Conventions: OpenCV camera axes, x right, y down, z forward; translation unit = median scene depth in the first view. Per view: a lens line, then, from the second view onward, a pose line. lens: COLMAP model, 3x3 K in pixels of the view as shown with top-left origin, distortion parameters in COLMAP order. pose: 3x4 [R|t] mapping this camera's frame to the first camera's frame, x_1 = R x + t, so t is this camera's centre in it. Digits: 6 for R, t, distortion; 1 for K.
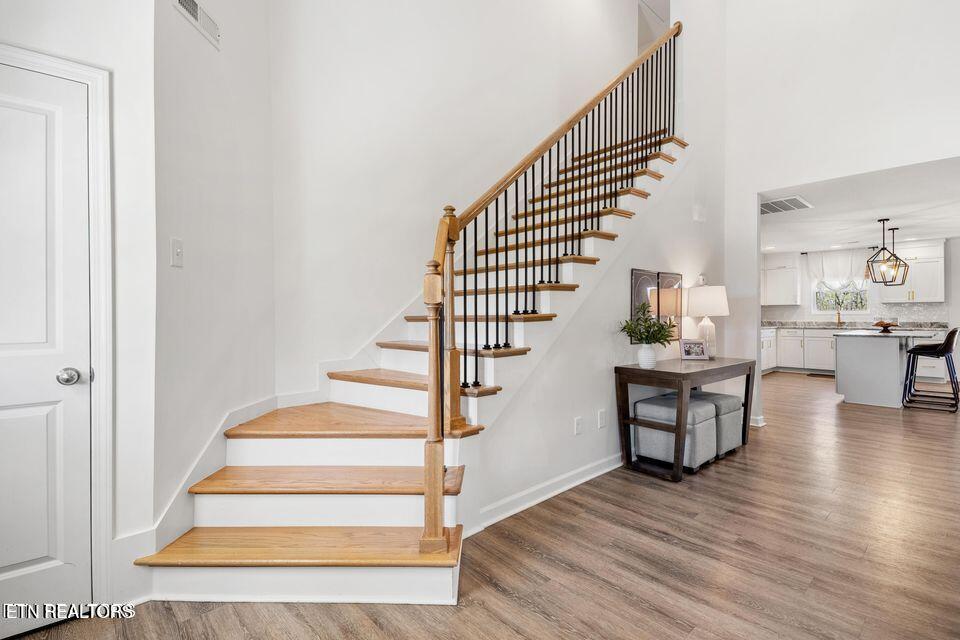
lens RADIAL K [[448.5, 0, 482.0], [0, 448.5, 316.7], [0, 0, 1]] dist [0.021303, -0.000668]
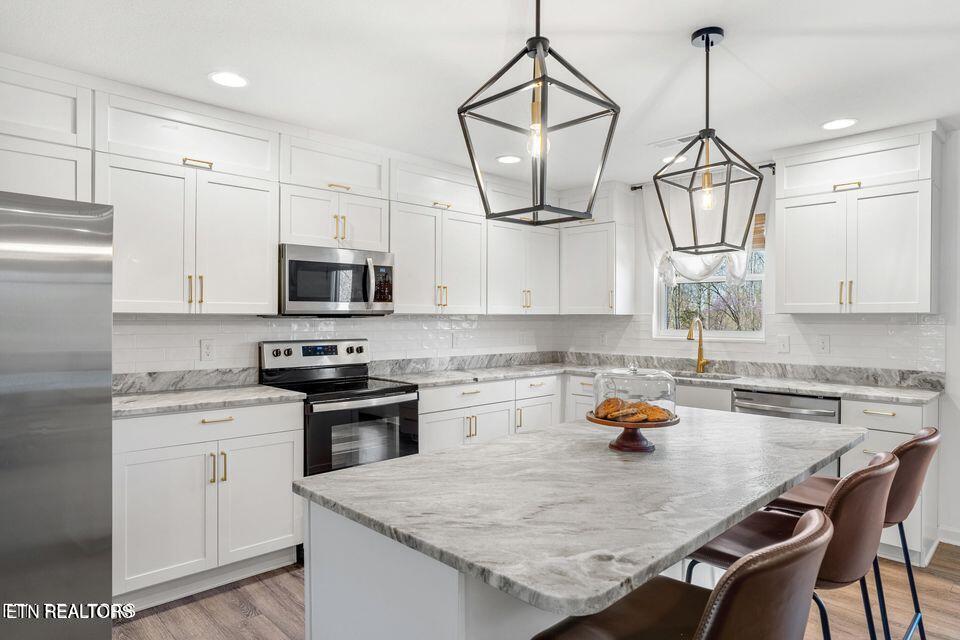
lens RADIAL K [[570.1, 0, 475.8], [0, 570.1, 322.3], [0, 0, 1]] dist [-0.047013, 0.030801]
pose [[0.999737, 0.009018, 0.021086, 0.976832], [-0.009143, 0.999941, 0.005806, -0.036780], [-0.021032, -0.005997, 0.999761, 0.872462]]
